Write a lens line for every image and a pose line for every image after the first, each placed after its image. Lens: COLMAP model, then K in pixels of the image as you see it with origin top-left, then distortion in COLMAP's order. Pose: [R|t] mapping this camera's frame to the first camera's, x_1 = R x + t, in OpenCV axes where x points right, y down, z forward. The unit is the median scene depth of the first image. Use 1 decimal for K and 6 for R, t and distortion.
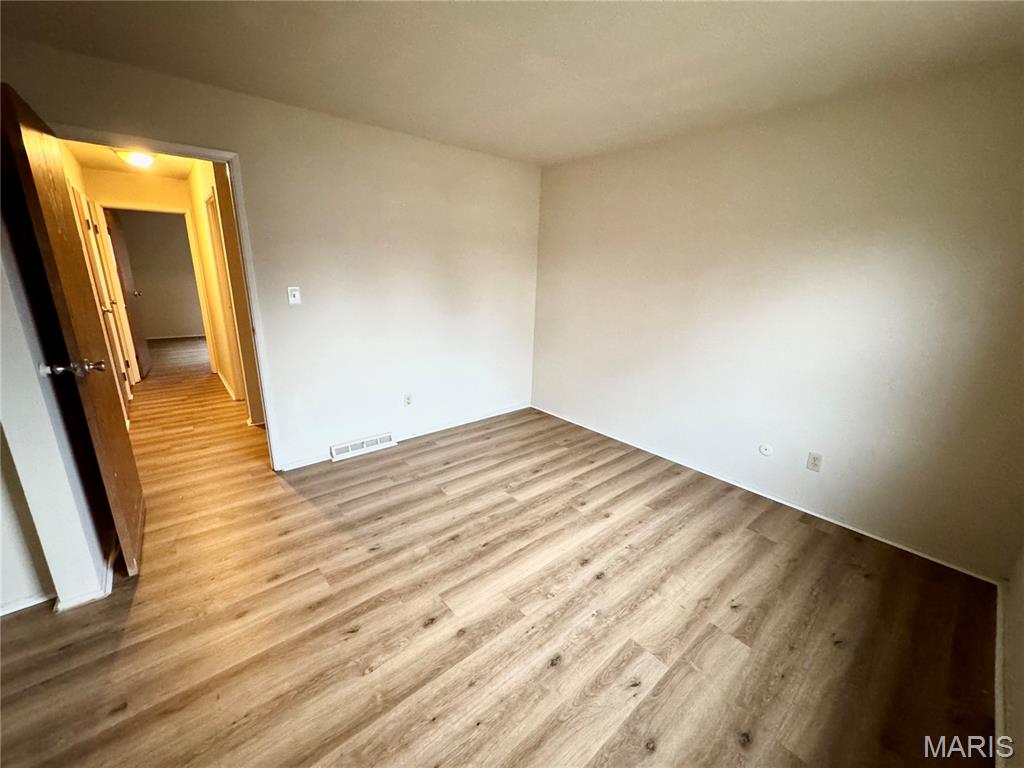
lens RADIAL K [[407.8, 0, 511.2], [0, 407.8, 383.5], [0, 0, 1]] dist [-0.003007, 0.000401]
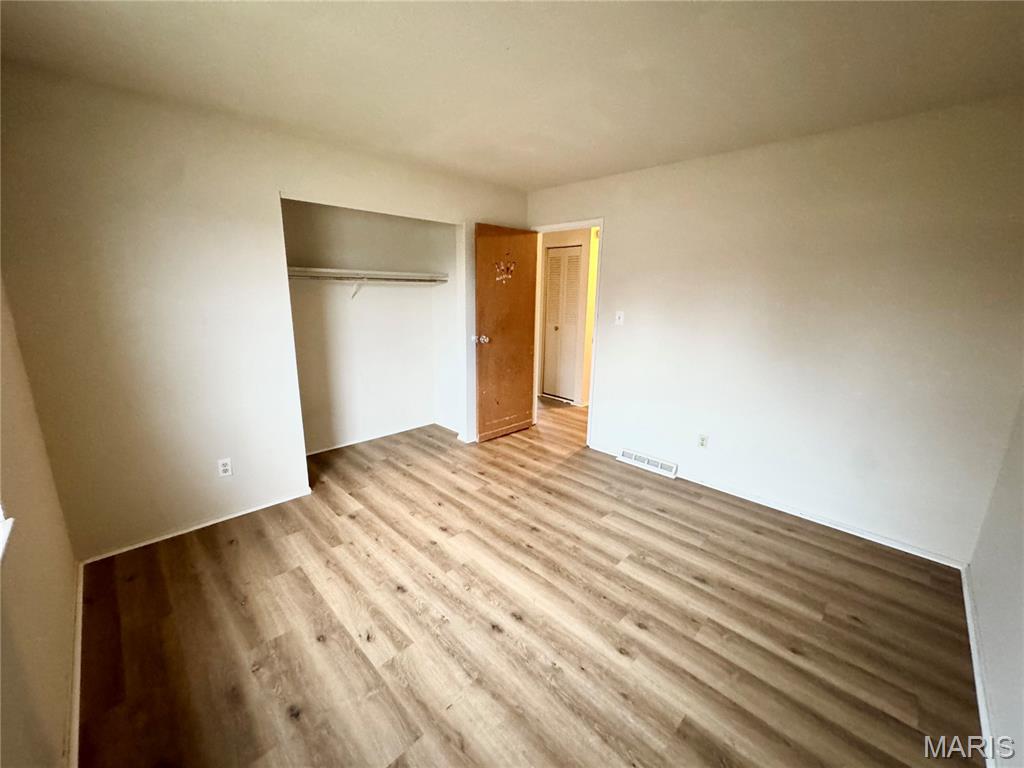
lens RADIAL K [[407.8, 0, 511.2], [0, 407.8, 383.5], [0, 0, 1]] dist [-0.003007, 0.000401]
pose [[0.081748, 0.199308, -0.976521, 0.915439], [-0.284079, 0.943816, 0.168851, -0.179686], [0.955309, 0.263606, 0.133774, 0.715460]]
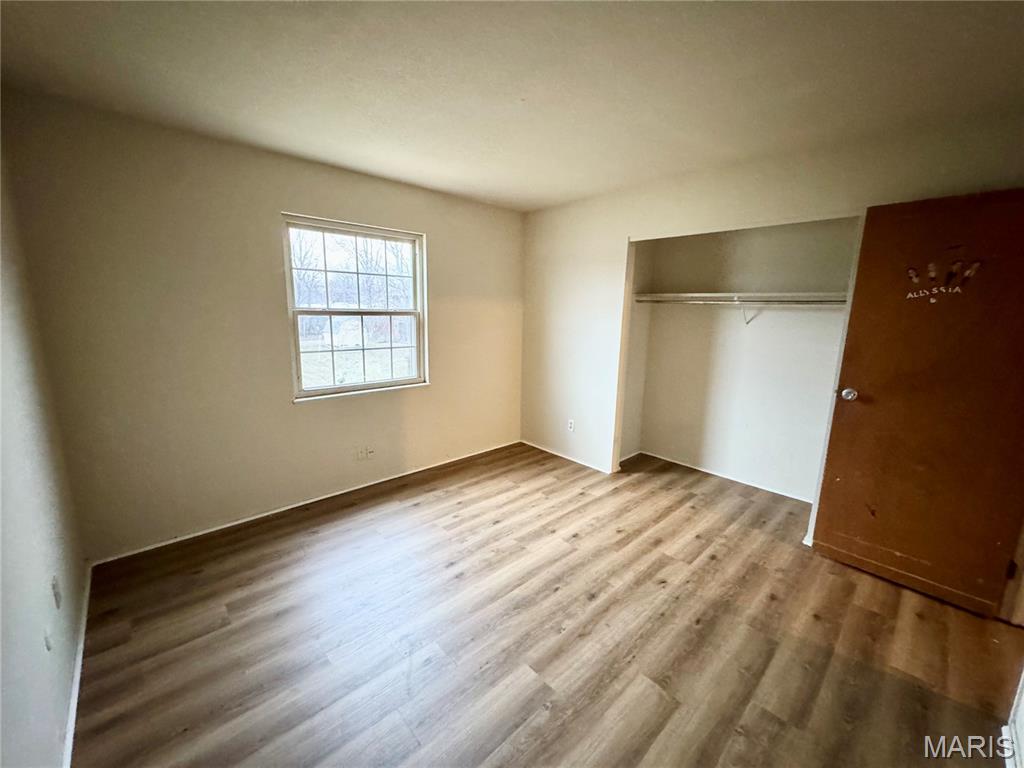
lens RADIAL K [[407.8, 0, 511.2], [0, 407.8, 383.5], [0, 0, 1]] dist [-0.003007, 0.000401]
pose [[-0.998065, -0.035236, -0.051232, 0.112846], [-0.054313, 0.895166, 0.442412, -0.474820], [0.030273, 0.444338, -0.895348, 1.686497]]
